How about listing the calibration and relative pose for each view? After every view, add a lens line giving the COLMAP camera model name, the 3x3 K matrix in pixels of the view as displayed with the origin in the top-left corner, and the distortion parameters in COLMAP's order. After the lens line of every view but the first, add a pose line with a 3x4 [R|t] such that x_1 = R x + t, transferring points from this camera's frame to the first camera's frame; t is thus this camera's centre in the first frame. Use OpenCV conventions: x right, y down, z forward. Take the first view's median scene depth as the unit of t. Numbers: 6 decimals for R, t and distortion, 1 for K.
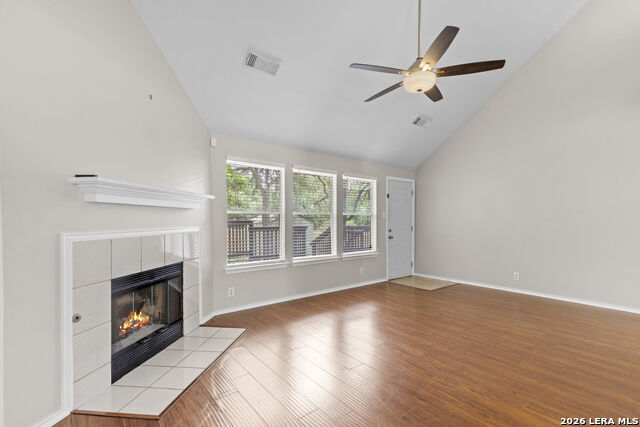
lens RADIAL K [[293.7, 0, 324.5], [0, 293.7, 220.3], [0, 0, 1]] dist [0.001025, -0.000125]
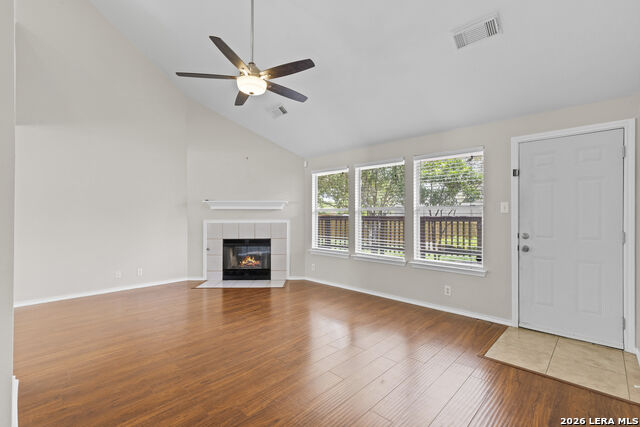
lens RADIAL K [[293.7, 0, 325.5], [0, 293.7, 212.3], [0, 0, 1]] dist [0.001025, -0.000125]
pose [[0.135924, -0.010400, -0.990665, 1.250565], [-0.003015, 0.999936, -0.010911, -0.003476], [0.990715, 0.004470, 0.135884, 0.997946]]
